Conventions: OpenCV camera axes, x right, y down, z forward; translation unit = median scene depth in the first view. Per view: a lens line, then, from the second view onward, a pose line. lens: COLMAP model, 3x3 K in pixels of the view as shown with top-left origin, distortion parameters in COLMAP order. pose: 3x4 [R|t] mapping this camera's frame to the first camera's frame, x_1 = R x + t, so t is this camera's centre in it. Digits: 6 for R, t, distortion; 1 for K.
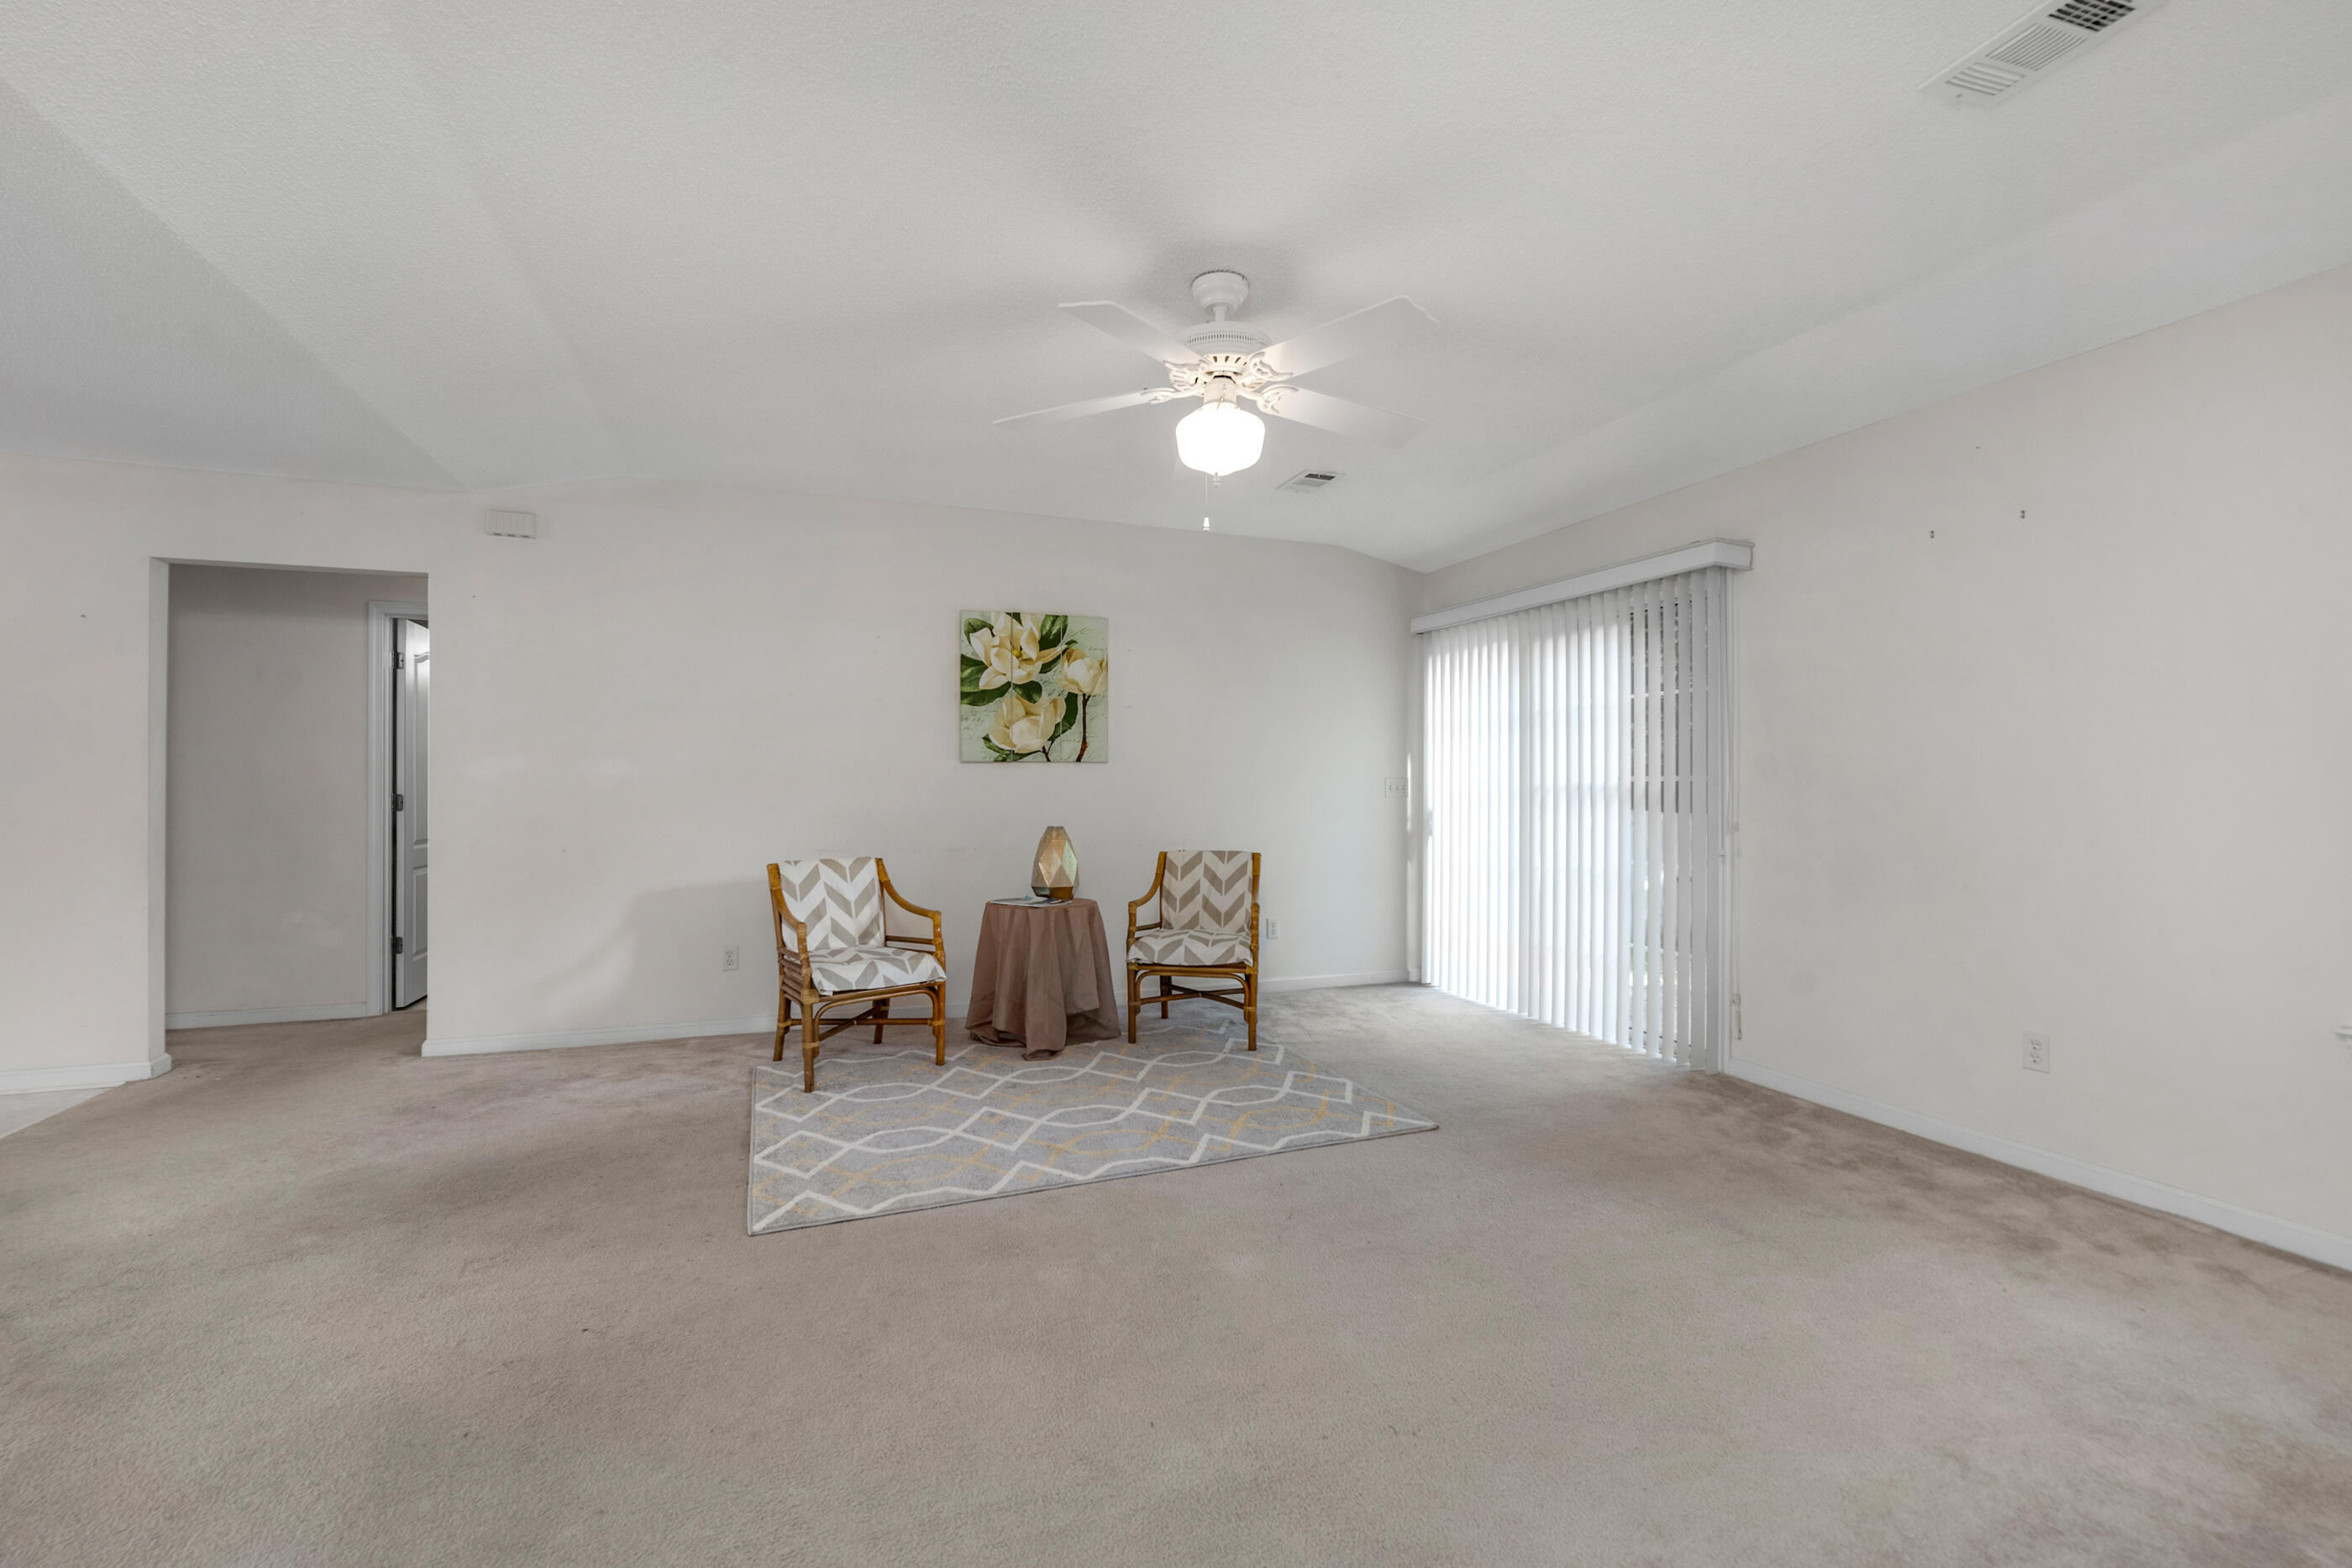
lens RADIAL K [[1054.2, 0, 1296.6], [0, 1054.2, 788.5], [0, 0, 1]] dist [-0.000861, -0.000155]
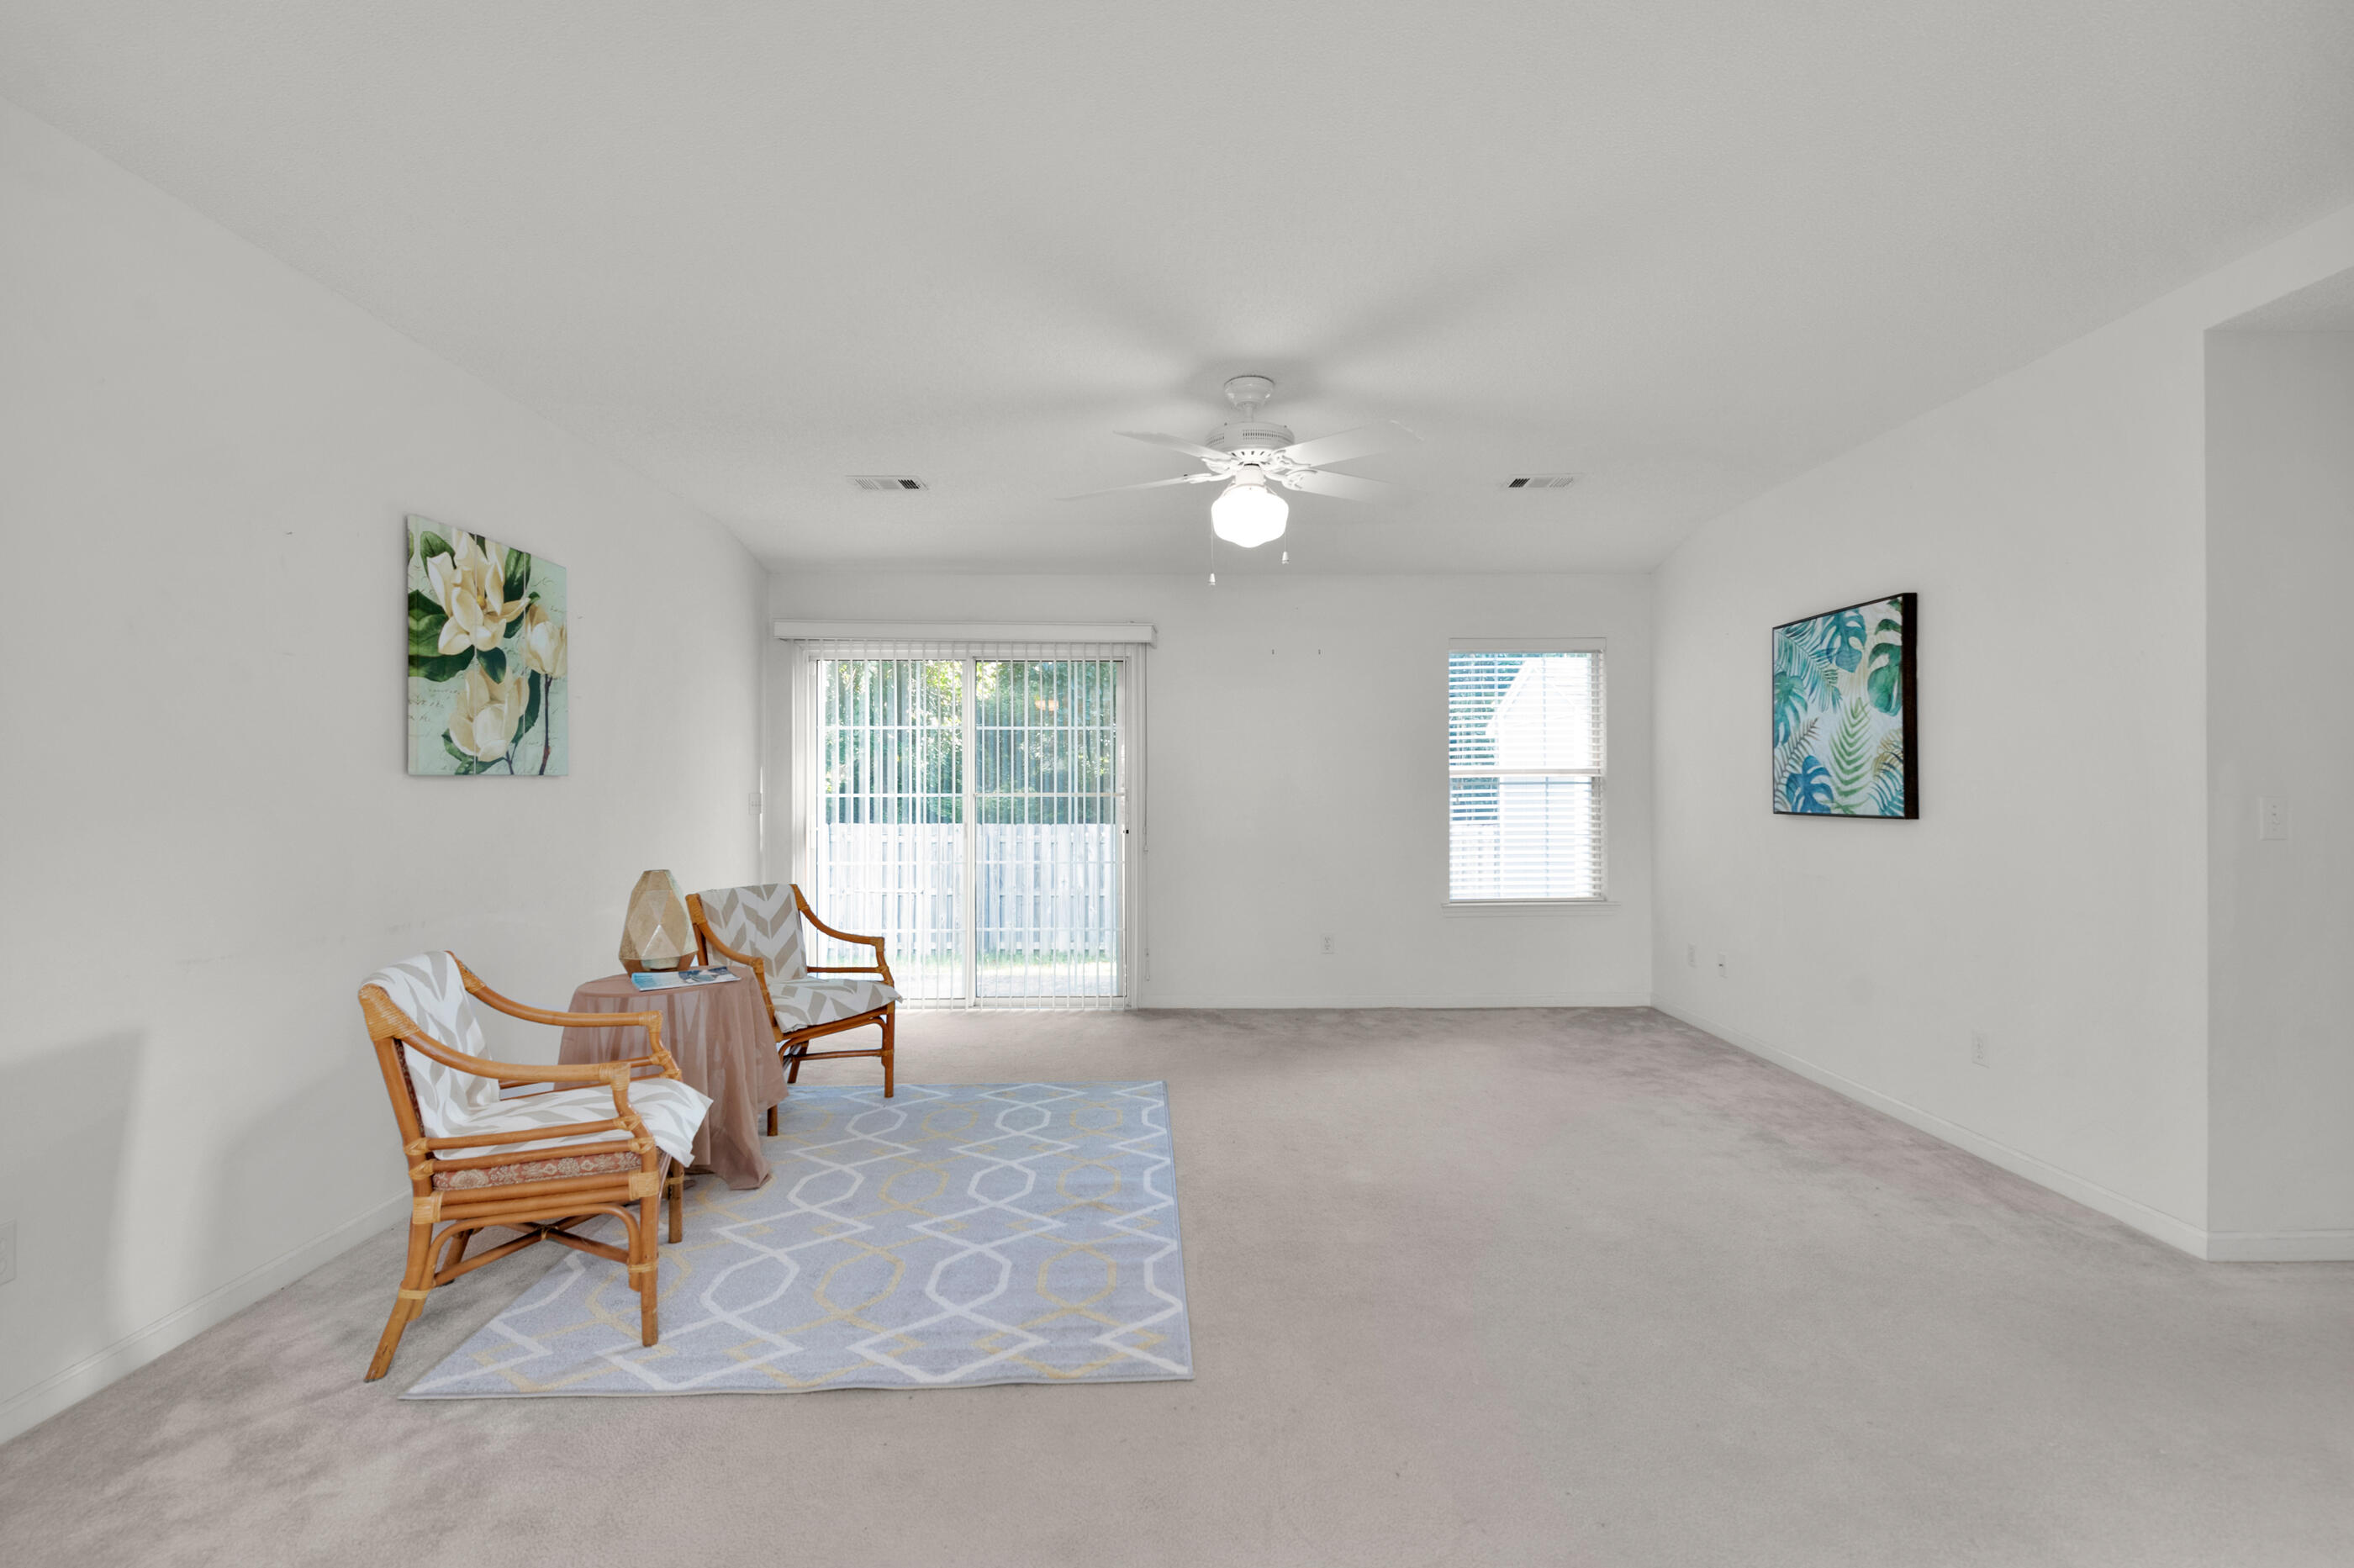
lens RADIAL K [[1033.7, 0, 1173.6], [0, 1033.7, 790.9], [0, 0, 1]] dist [-0.015937, -0.000354]
pose [[0.348089, -0.007583, 0.937431, -0.694734], [0.011163, 0.999930, 0.003944, -0.014210], [-0.937395, 0.009091, 0.348149, 0.409347]]
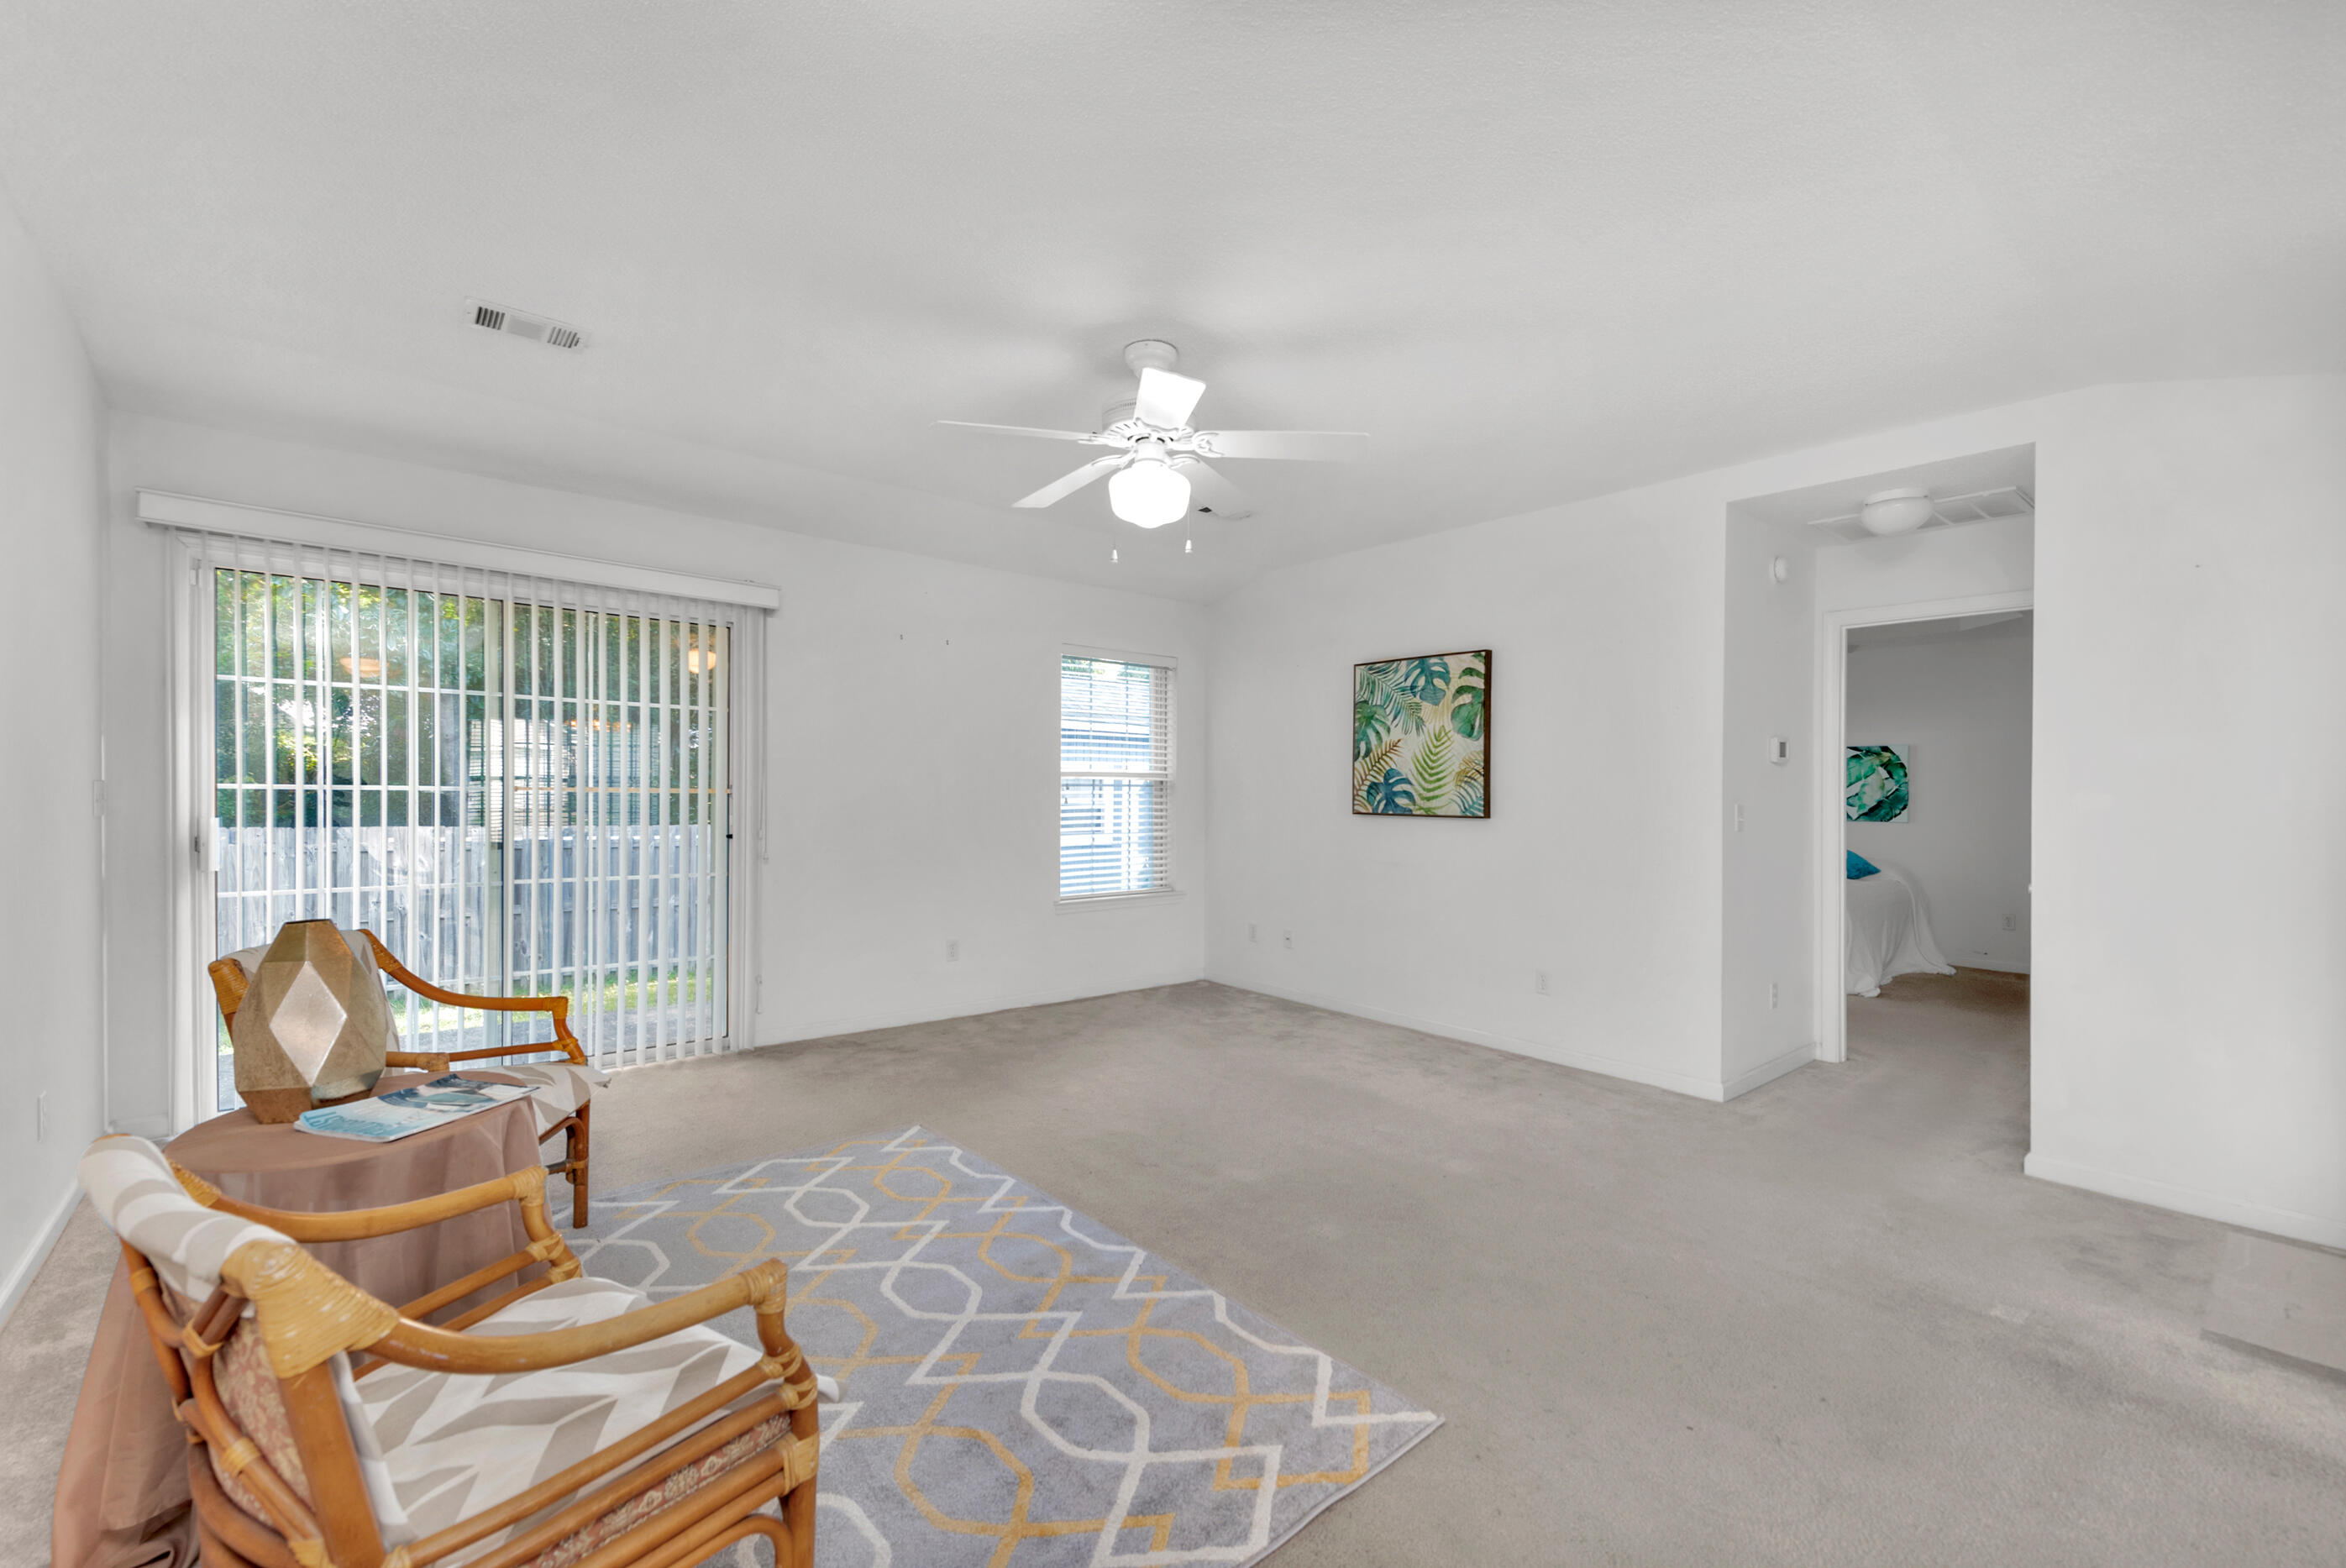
lens RADIAL K [[987.0, 0, 1166.3], [0, 987.0, 794.7], [0, 0, 1]] dist [0.000094, -0.000058]
pose [[-0.329421, -0.011959, 0.944108, -0.618988], [-0.008423, 0.999917, 0.009727, -0.014636], [-0.944146, -0.004748, -0.329494, 0.783079]]
